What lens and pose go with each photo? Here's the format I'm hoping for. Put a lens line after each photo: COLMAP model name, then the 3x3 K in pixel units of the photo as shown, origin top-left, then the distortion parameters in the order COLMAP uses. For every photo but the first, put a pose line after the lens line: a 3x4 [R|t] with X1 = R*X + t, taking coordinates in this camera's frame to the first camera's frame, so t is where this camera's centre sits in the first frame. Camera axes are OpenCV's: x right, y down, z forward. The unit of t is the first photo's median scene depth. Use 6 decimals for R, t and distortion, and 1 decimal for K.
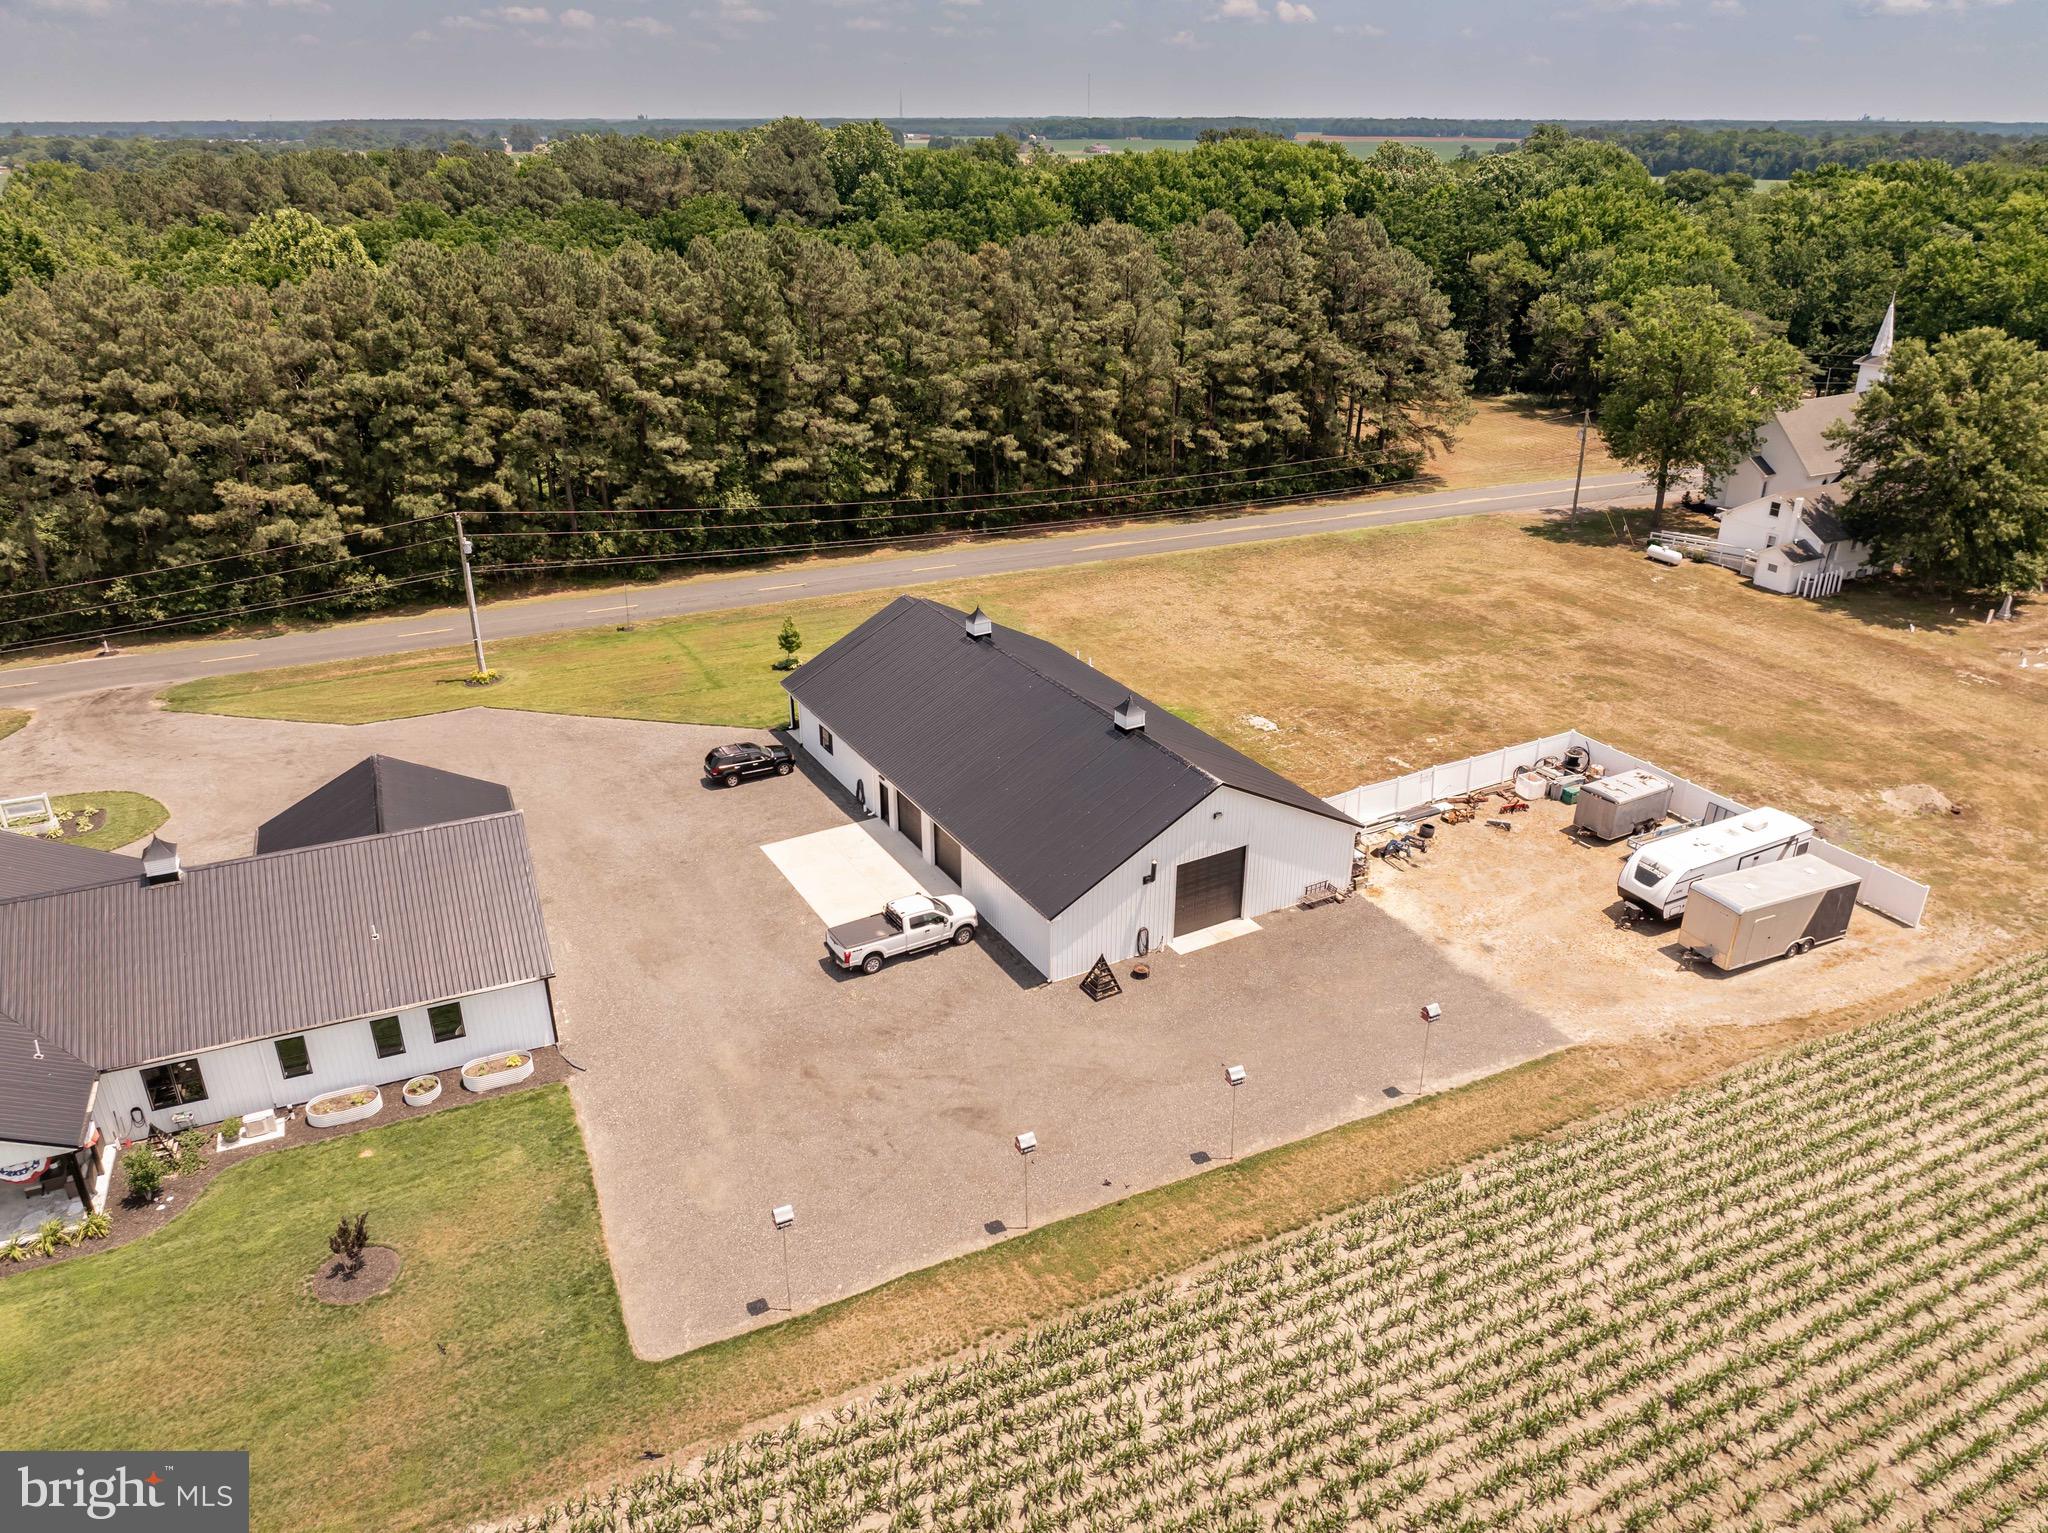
lens RADIAL K [[1435.5, 0, 1028.9], [0, 1435.5, 764.0], [0, 0, 1]] dist [-0.035477, 0.024560]
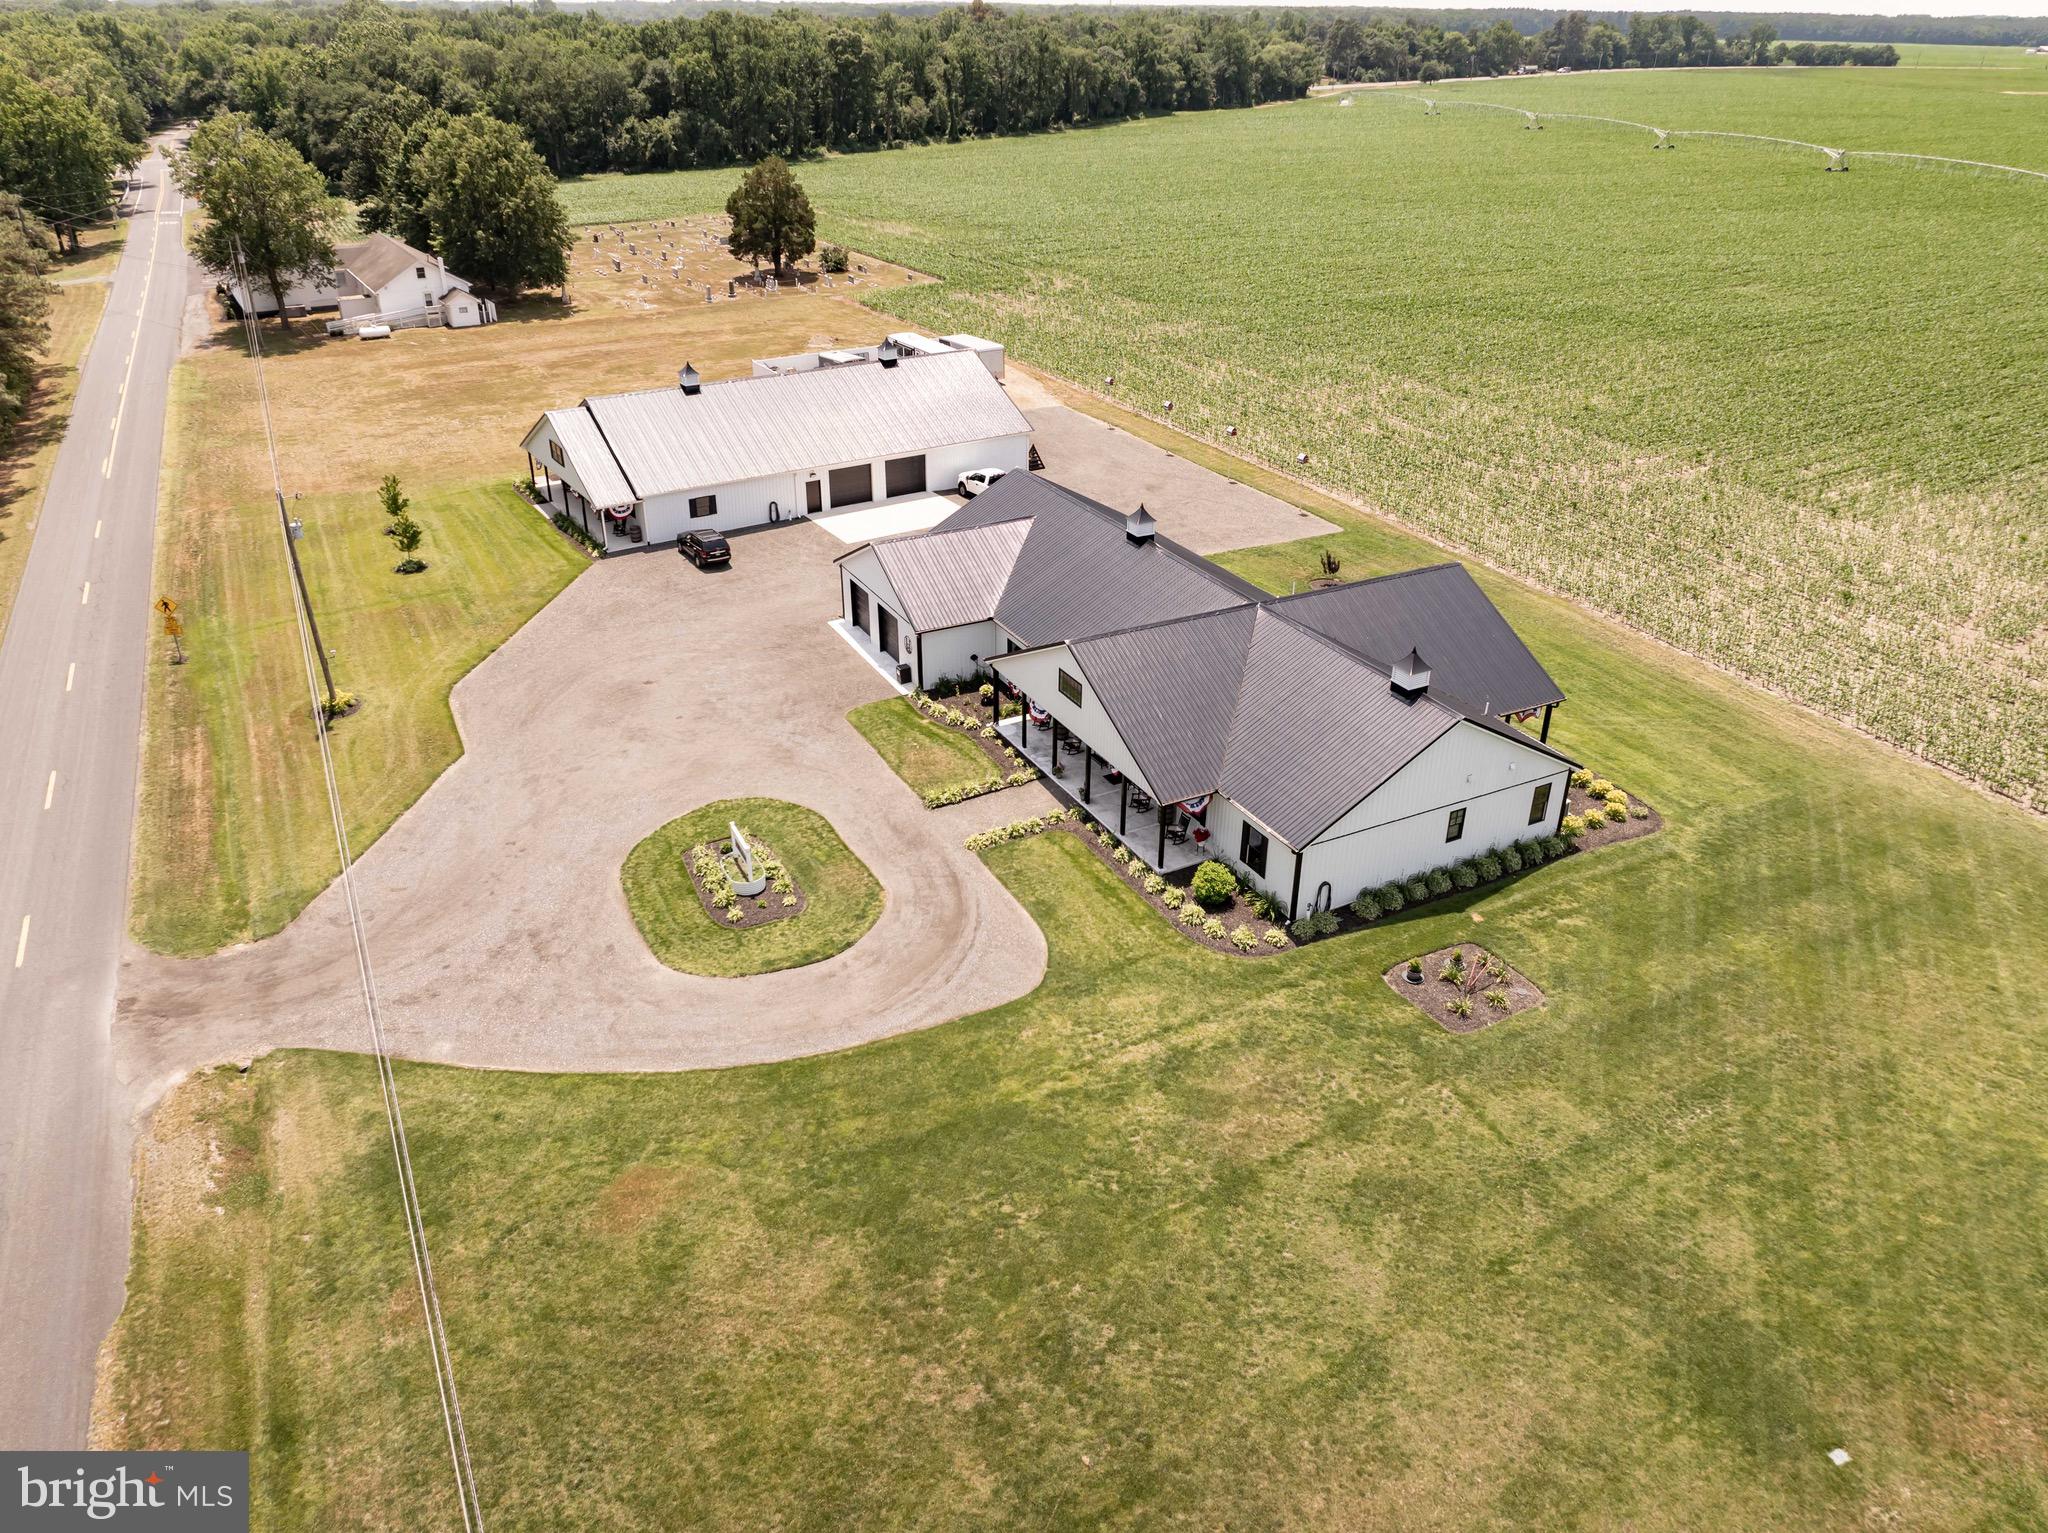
lens RADIAL K [[1435.5, 0, 1028.9], [0, 1435.5, 764.0], [0, 0, 1]] dist [-0.035477, 0.024560]
pose [[-0.063048, -0.470233, 0.880288, -1.040093], [0.403969, 0.794530, 0.453356, -0.220189], [-0.912597, 0.384192, 0.139866, 0.558846]]
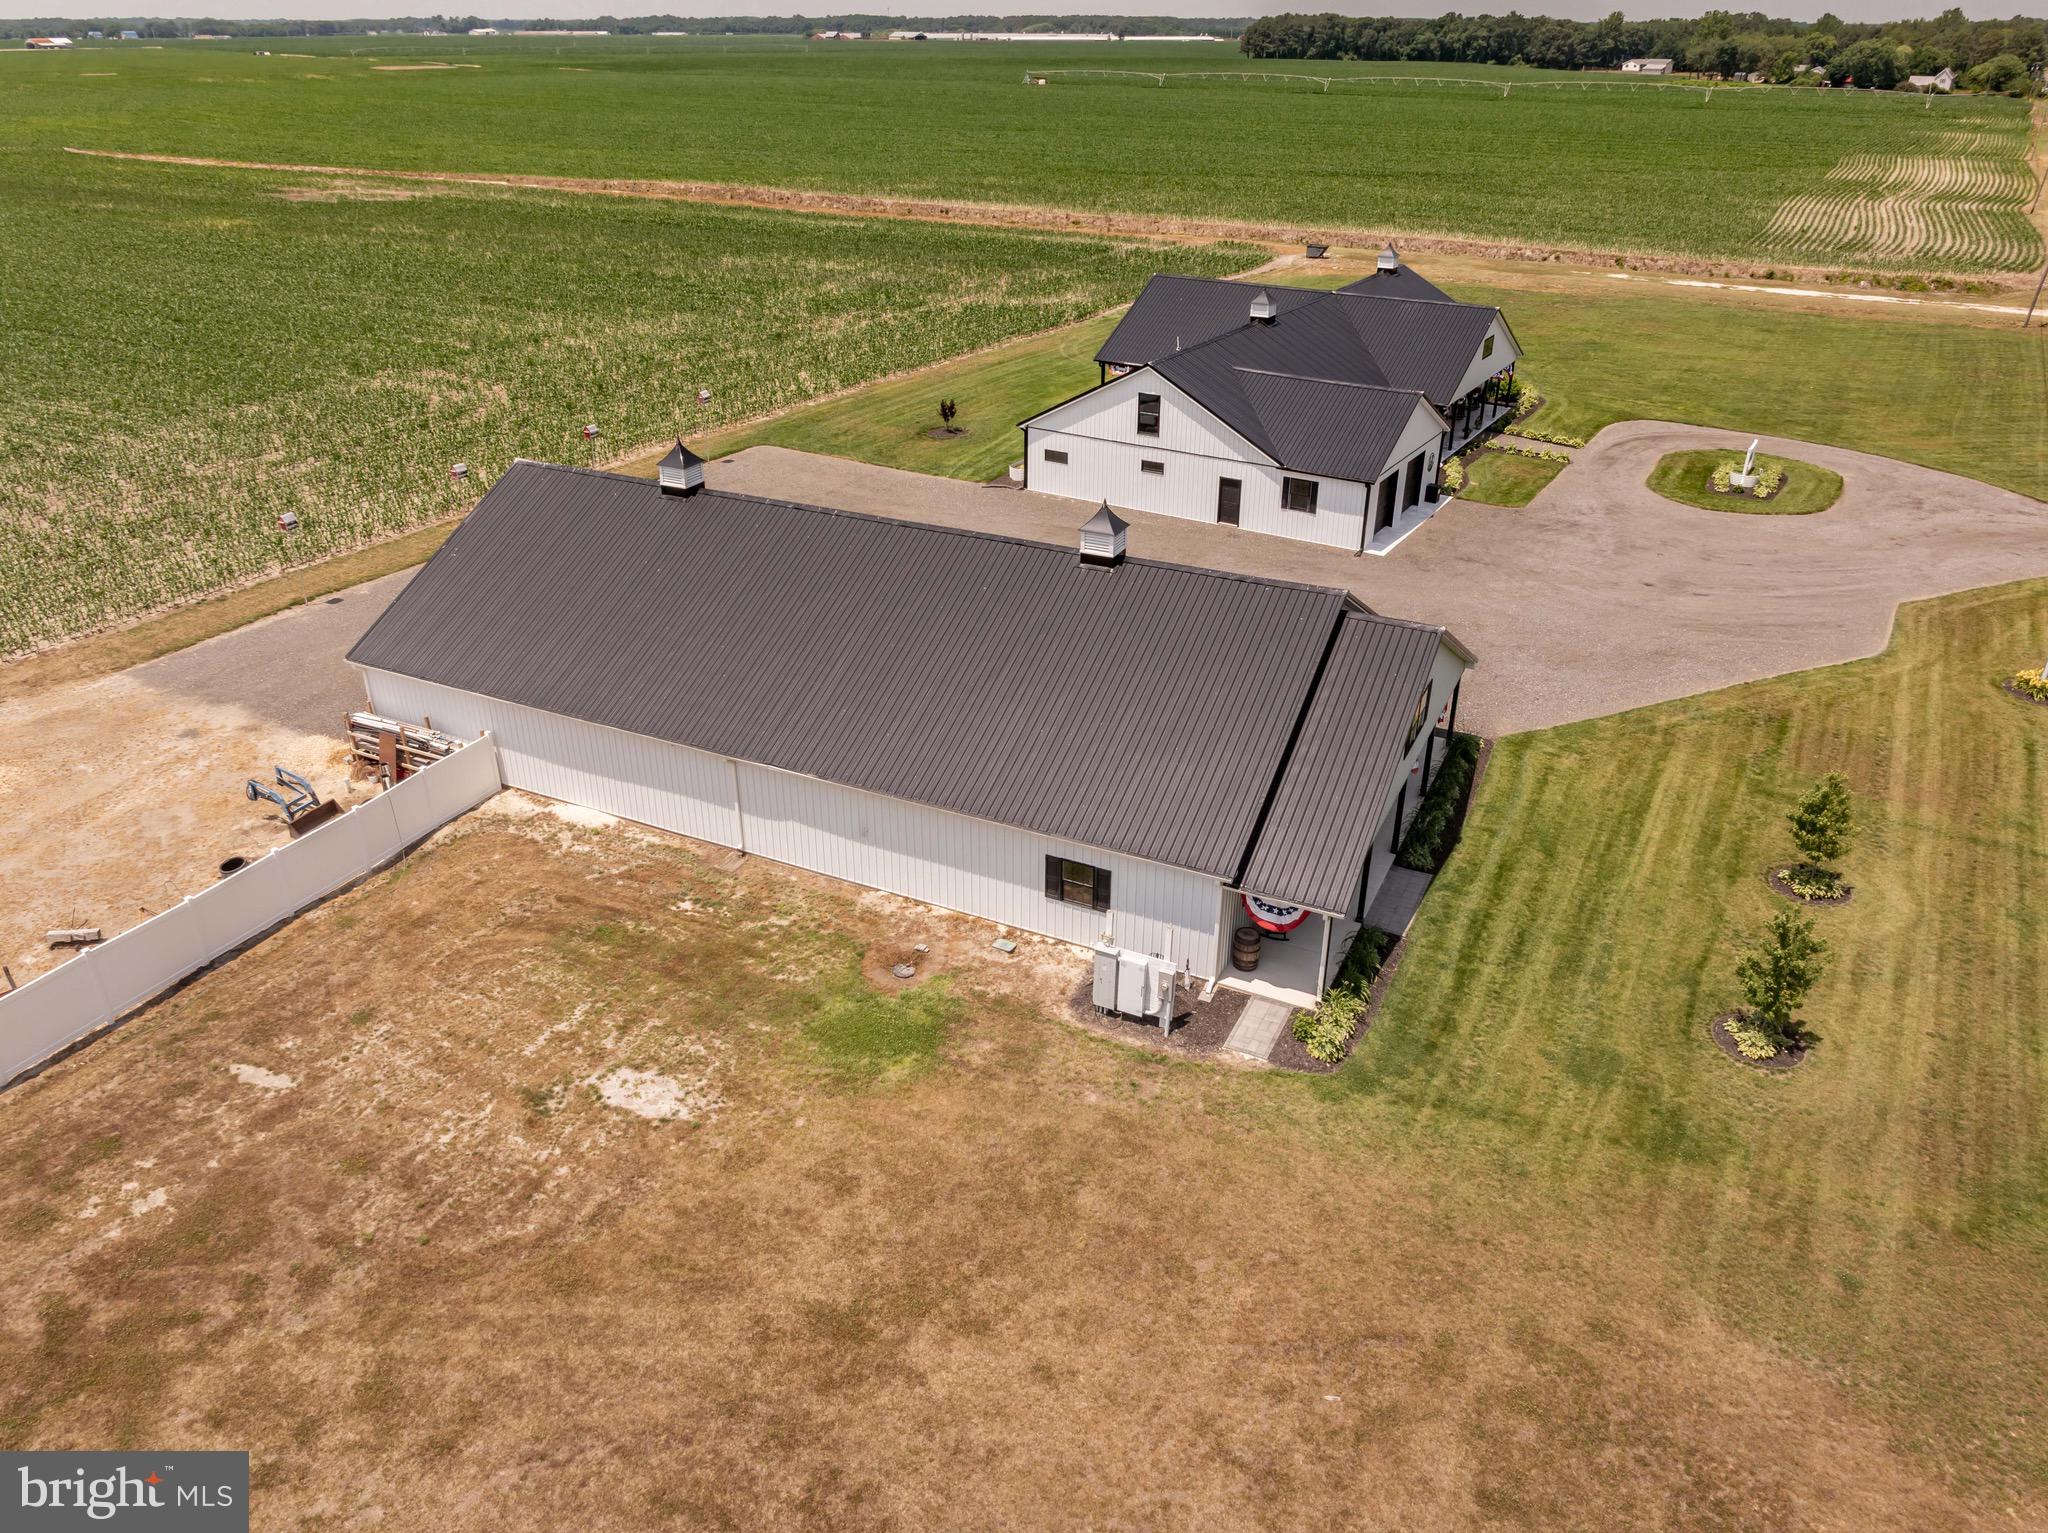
lens RADIAL K [[1435.5, 0, 1028.9], [0, 1435.5, 764.0], [0, 0, 1]] dist [-0.035477, 0.024560]
pose [[-0.825762, 0.258696, -0.501192, 0.219334], [-0.236094, 0.648471, 0.723702, -0.337257], [0.512228, 0.715934, -0.474407, 1.046247]]
